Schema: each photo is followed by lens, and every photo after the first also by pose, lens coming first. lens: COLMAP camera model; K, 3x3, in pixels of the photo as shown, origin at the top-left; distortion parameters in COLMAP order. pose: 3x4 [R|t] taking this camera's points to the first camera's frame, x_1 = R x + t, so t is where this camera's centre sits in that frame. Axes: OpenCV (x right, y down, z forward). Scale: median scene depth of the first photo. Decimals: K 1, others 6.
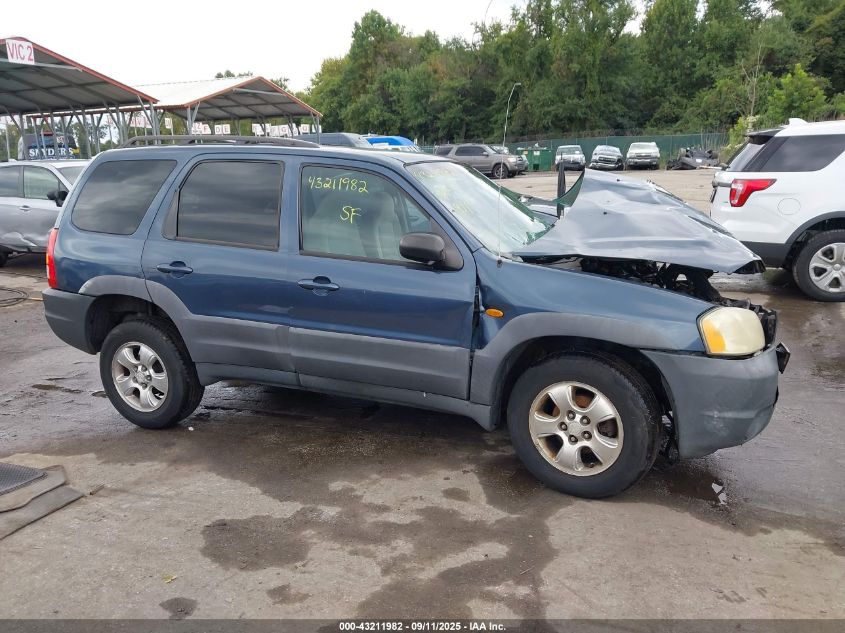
lens RADIAL K [[648.6, 0, 417.2], [0, 648.6, 296.5], [0, 0, 1]] dist [0.004814, -0.006513]
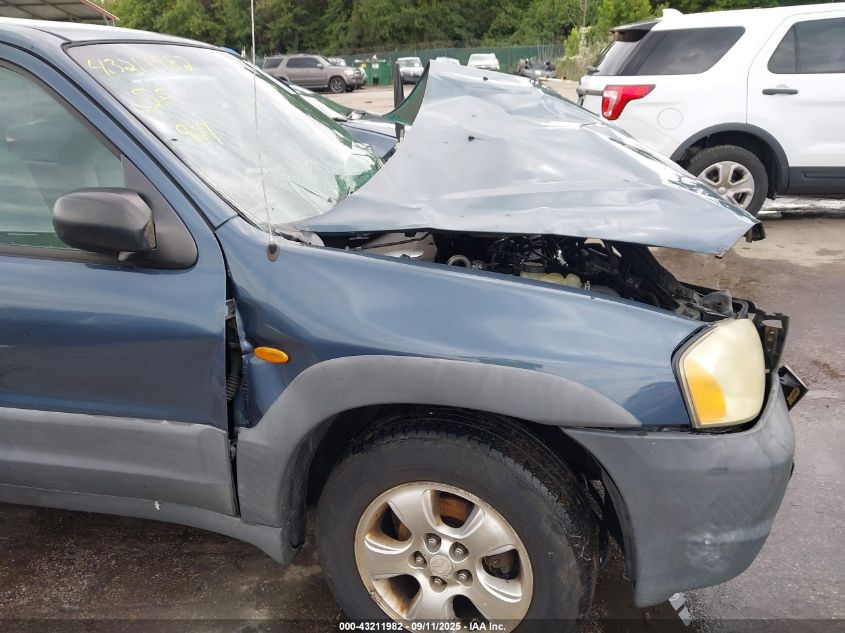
lens RADIAL K [[648.6, 0, 417.2], [0, 648.6, 296.5], [0, 0, 1]] dist [0.004814, -0.006513]
pose [[0.972119, -0.081964, 0.219695, 0.057500], [0.054944, 0.990456, 0.126402, -0.034613], [-0.227959, -0.110807, 0.967345, 0.236294]]
